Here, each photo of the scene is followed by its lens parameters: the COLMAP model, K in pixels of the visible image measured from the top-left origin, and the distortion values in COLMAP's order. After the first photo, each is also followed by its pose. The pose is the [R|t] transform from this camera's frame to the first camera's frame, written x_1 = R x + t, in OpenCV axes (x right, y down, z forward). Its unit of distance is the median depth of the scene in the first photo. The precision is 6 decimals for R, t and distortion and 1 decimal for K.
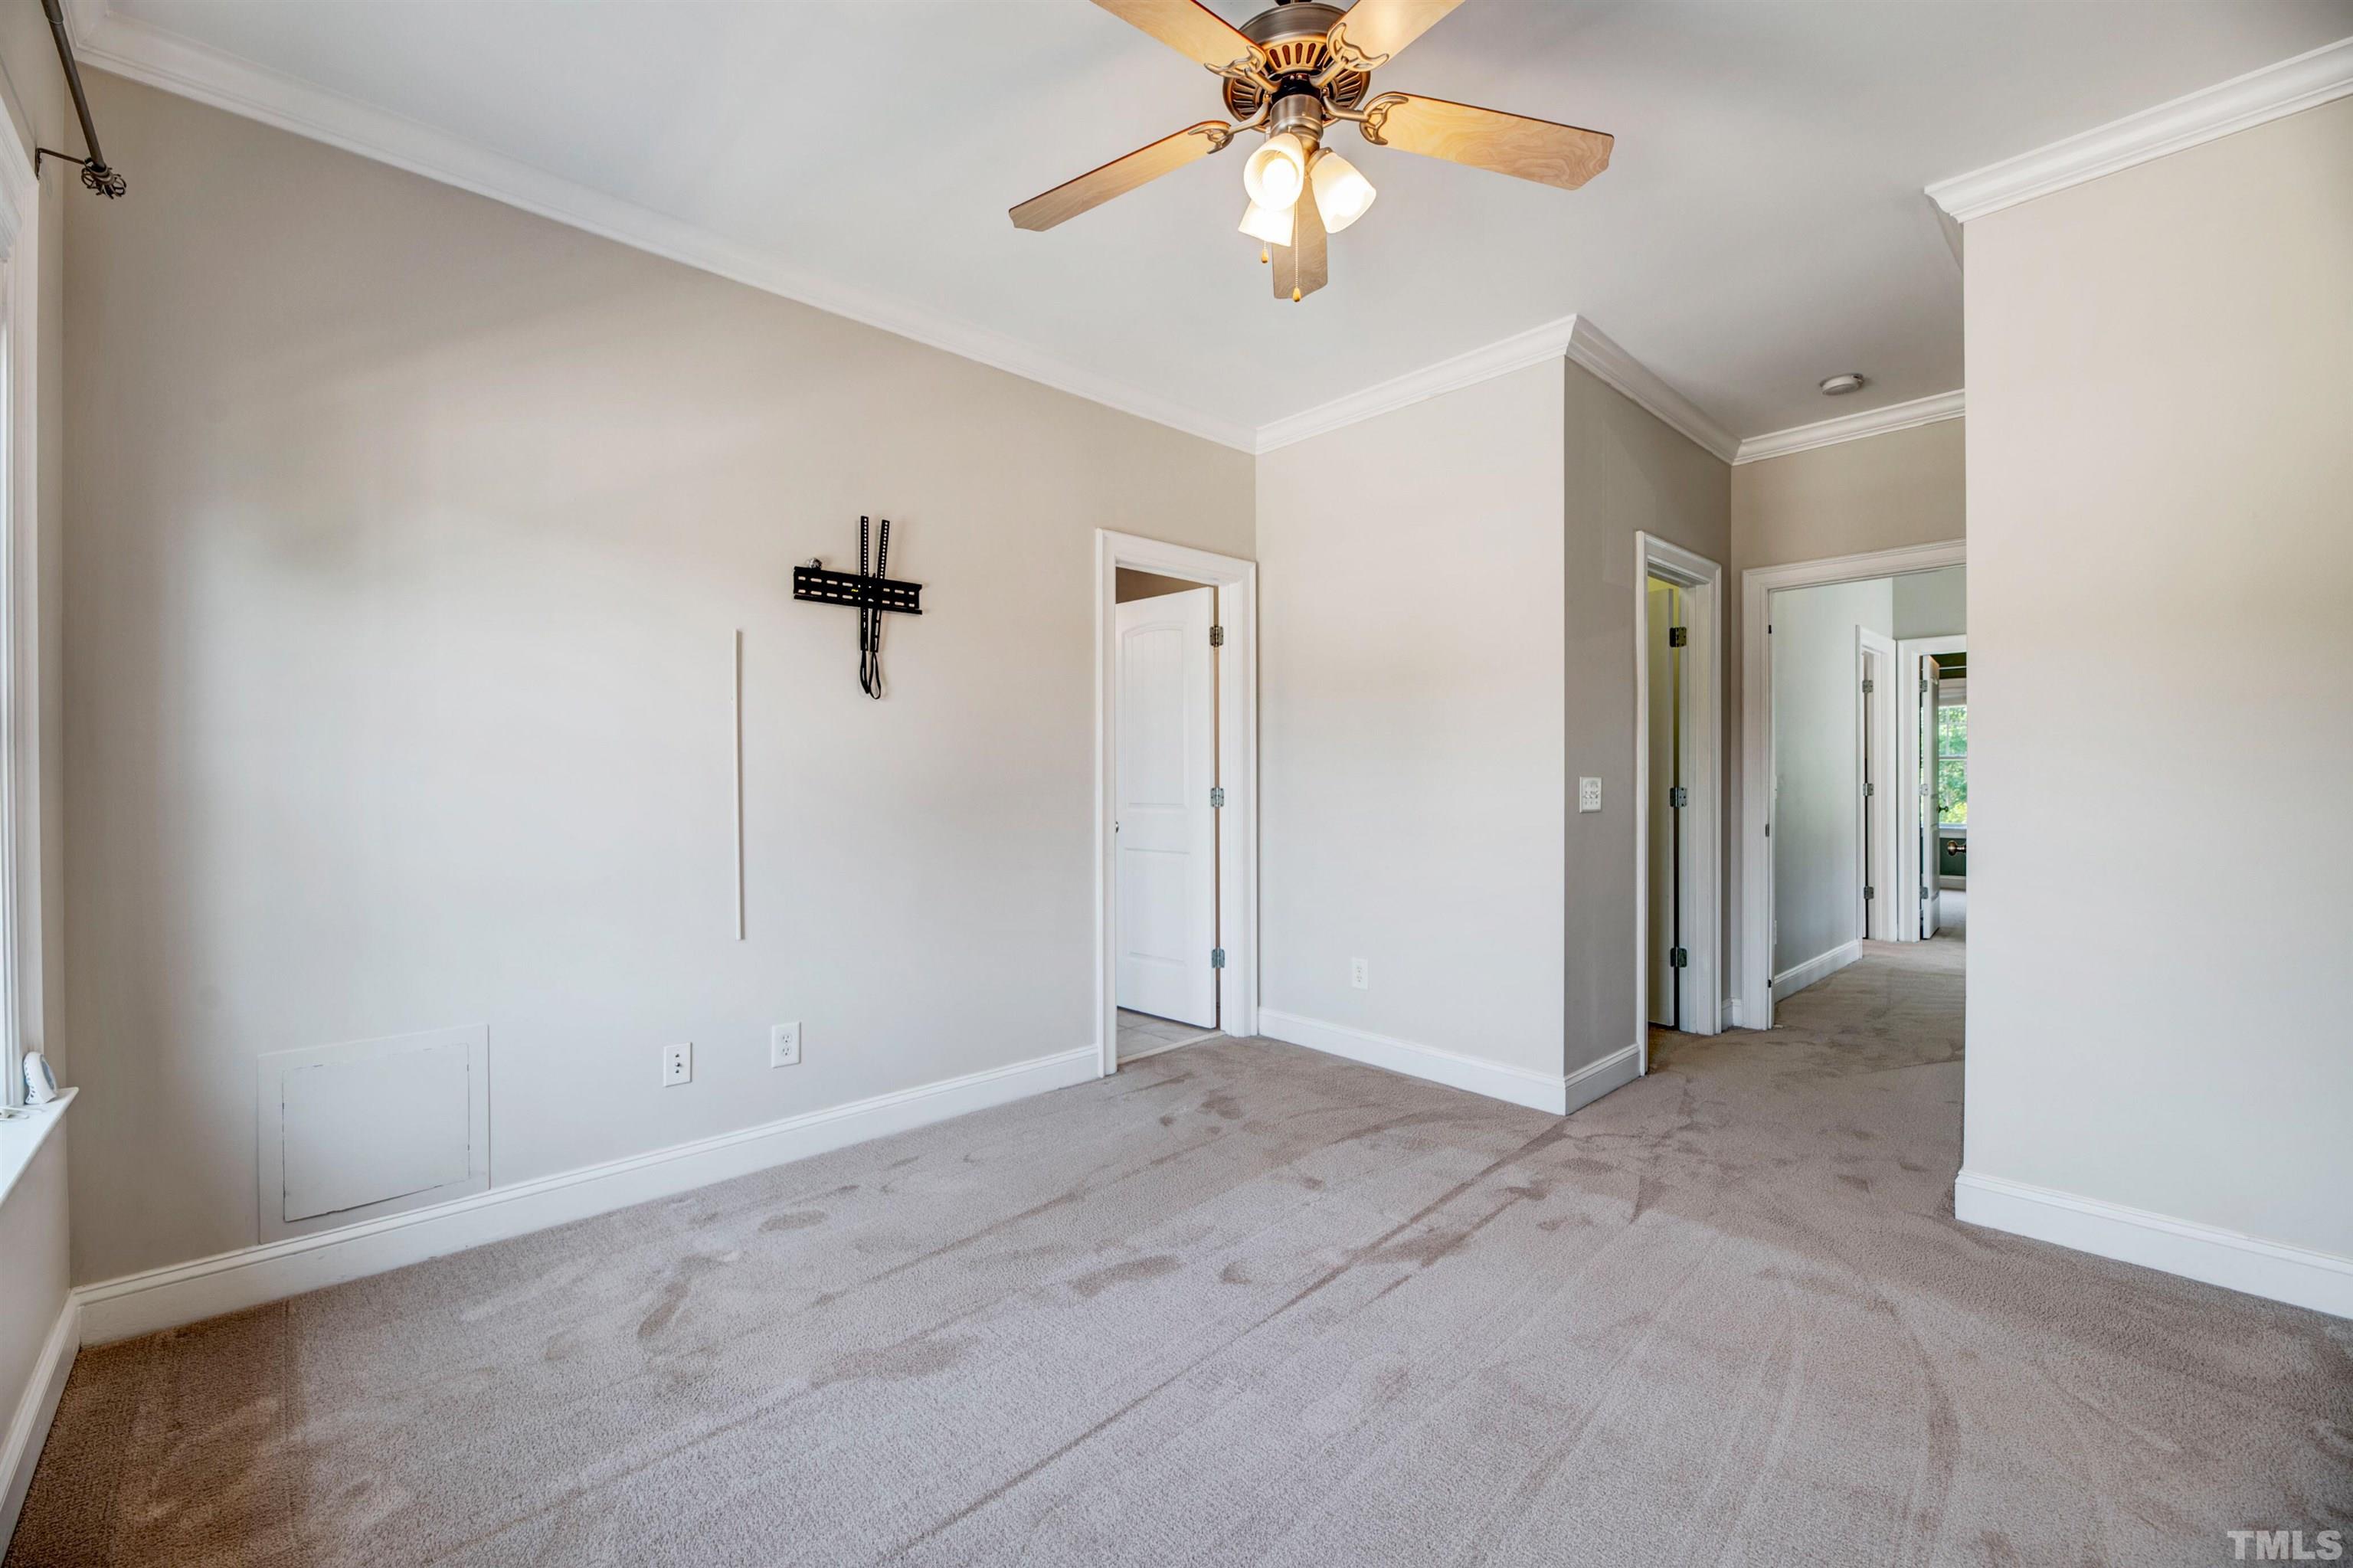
lens RADIAL K [[956.0, 0, 1181.0], [0, 956.0, 773.8], [0, 0, 1]] dist [-0.001733, -0.002935]
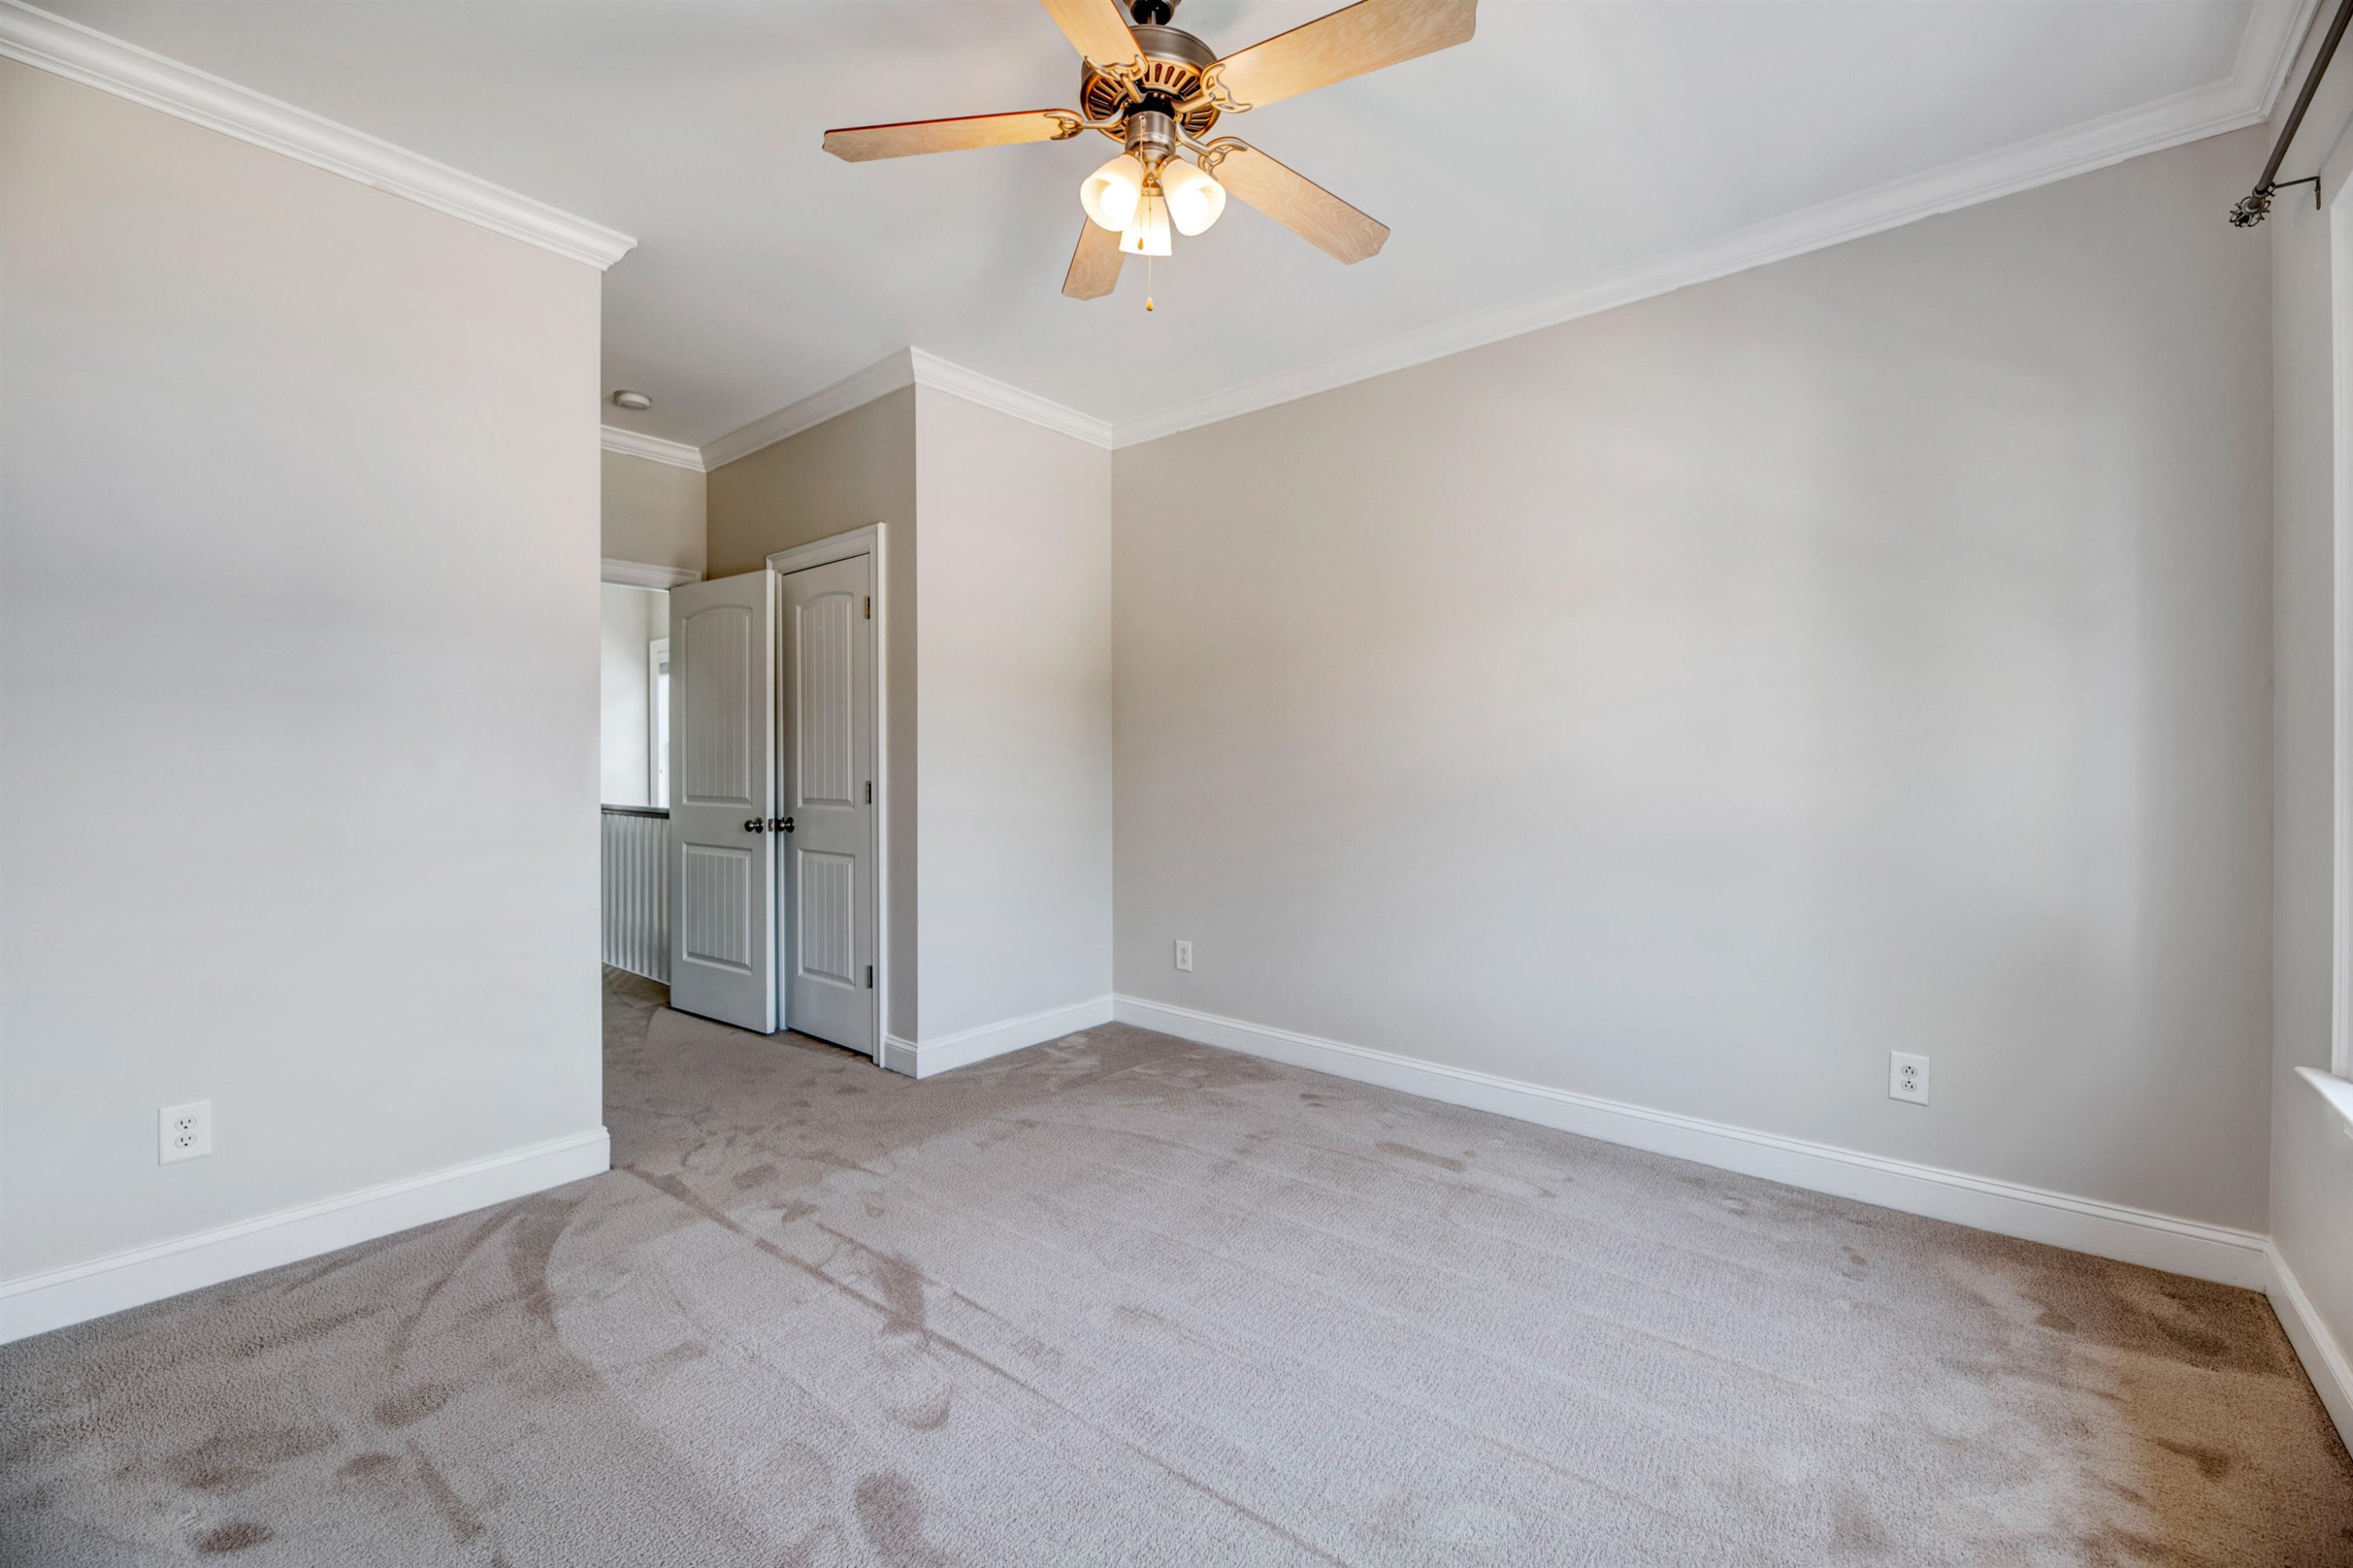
lens RADIAL K [[956.0, 0, 1187.6], [0, 956.0, 780.9], [0, 0, 1]] dist [-0.001733, -0.002935]
pose [[-0.125366, -0.013995, 0.992012, -0.575959], [-0.002235, 0.999902, 0.013824, 0.004802], [-0.992108, -0.000484, -0.125385, 0.713259]]
